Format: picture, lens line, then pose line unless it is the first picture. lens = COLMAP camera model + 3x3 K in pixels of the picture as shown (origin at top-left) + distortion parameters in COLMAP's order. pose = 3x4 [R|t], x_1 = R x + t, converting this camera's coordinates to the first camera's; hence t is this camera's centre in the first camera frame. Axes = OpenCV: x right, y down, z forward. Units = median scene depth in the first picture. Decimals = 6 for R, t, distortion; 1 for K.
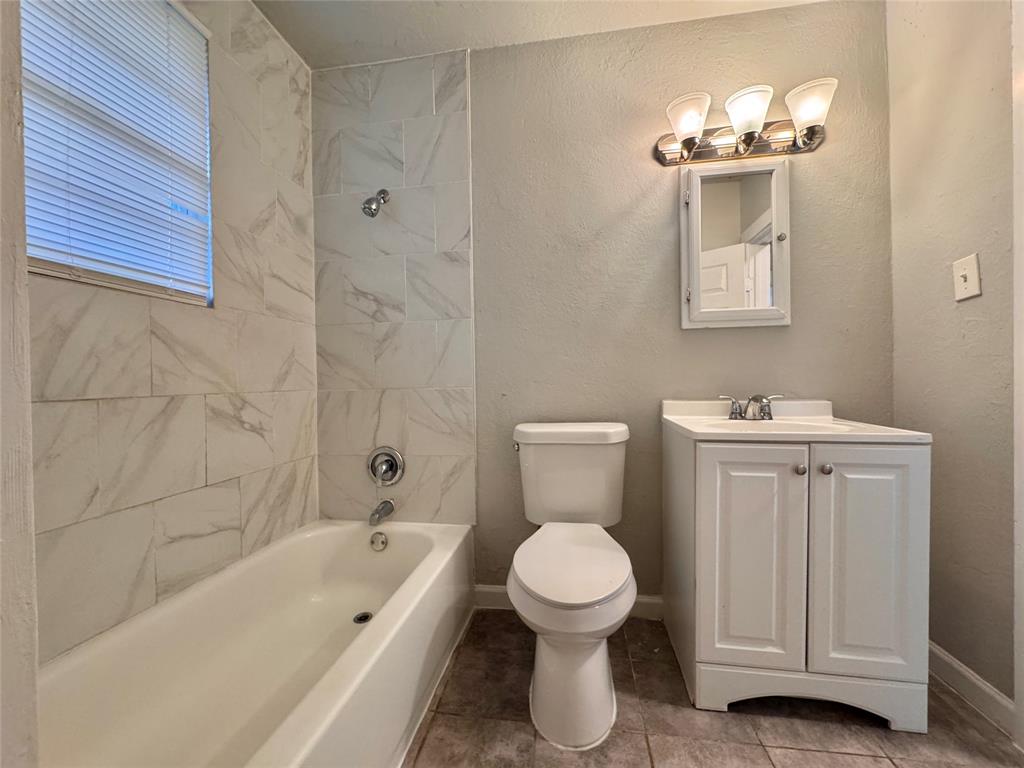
lens RADIAL K [[409.8, 0, 515.1], [0, 409.8, 383.3], [0, 0, 1]] dist [-0.001991, -0.000227]
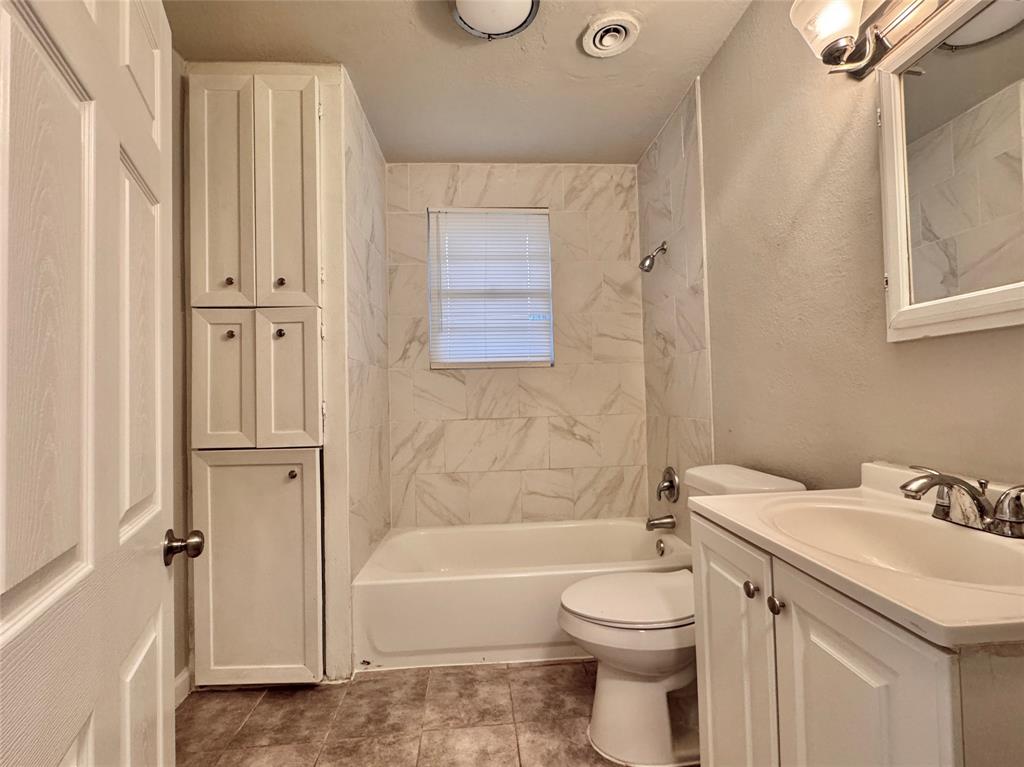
lens RADIAL K [[458.6, 0, 512.0], [0, 458.6, 383.5], [0, 0, 1]] dist [-0.001686, -0.000060]
pose [[0.218739, -0.016050, -0.975651, 0.971474], [0.016834, 0.999778, -0.012673, -0.080221], [0.975638, -0.013652, 0.218961, 0.353372]]
